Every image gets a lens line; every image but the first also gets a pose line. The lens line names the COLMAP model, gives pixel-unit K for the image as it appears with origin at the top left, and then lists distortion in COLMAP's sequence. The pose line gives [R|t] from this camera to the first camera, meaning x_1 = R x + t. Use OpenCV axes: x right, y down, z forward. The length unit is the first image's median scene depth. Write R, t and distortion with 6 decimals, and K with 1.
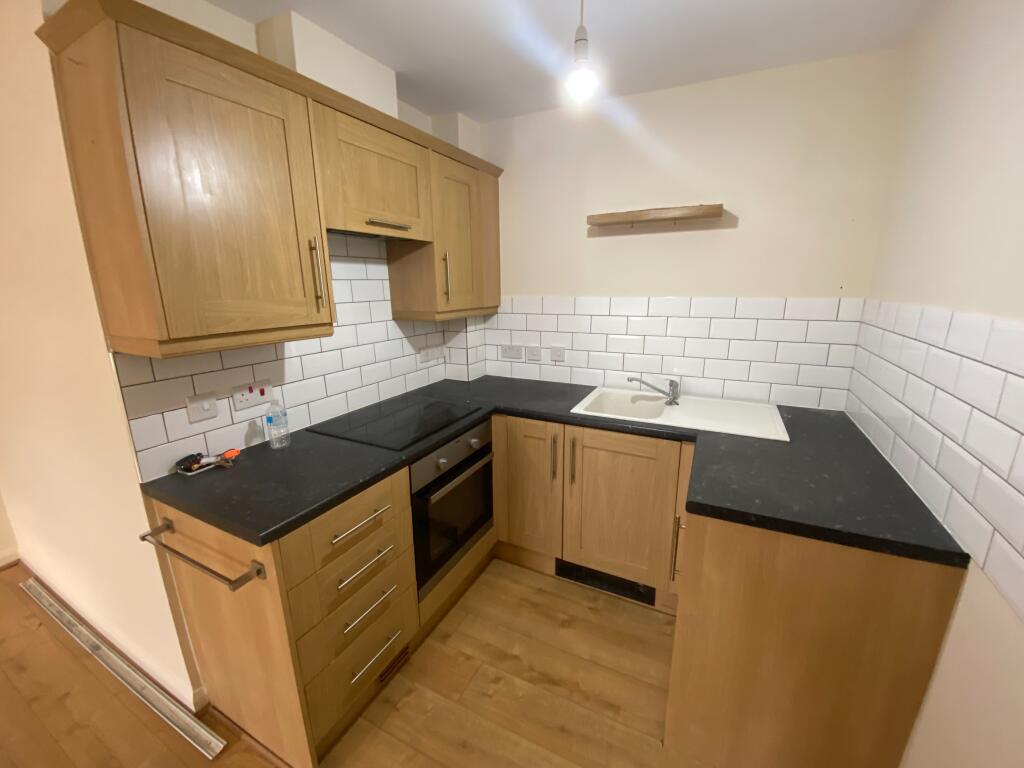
lens RADIAL K [[414.0, 0, 516.2], [0, 414.0, 381.7], [0, 0, 1]] dist [-0.001018, -0.005583]
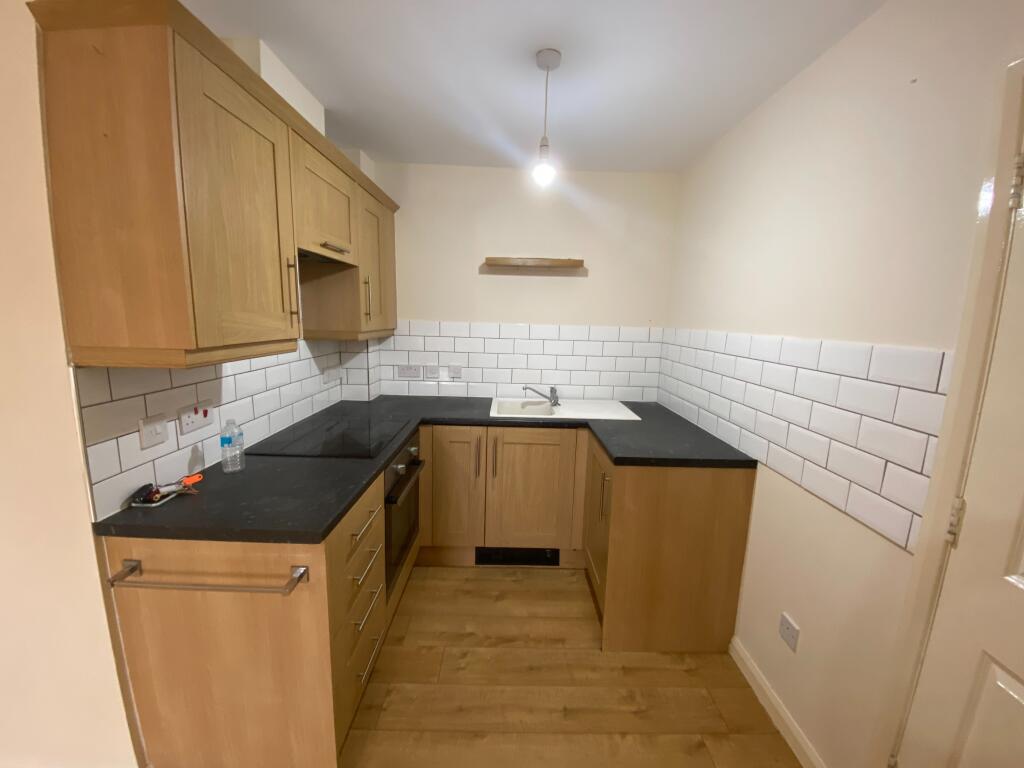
lens RADIAL K [[414.0, 0, 512.3], [0, 414.0, 381.4], [0, 0, 1]] dist [-0.001018, -0.005583]
pose [[0.889510, -0.036918, 0.455422, -0.400987], [0.069899, 0.995993, -0.055784, 0.050287], [-0.451537, 0.081454, 0.888526, -0.116570]]
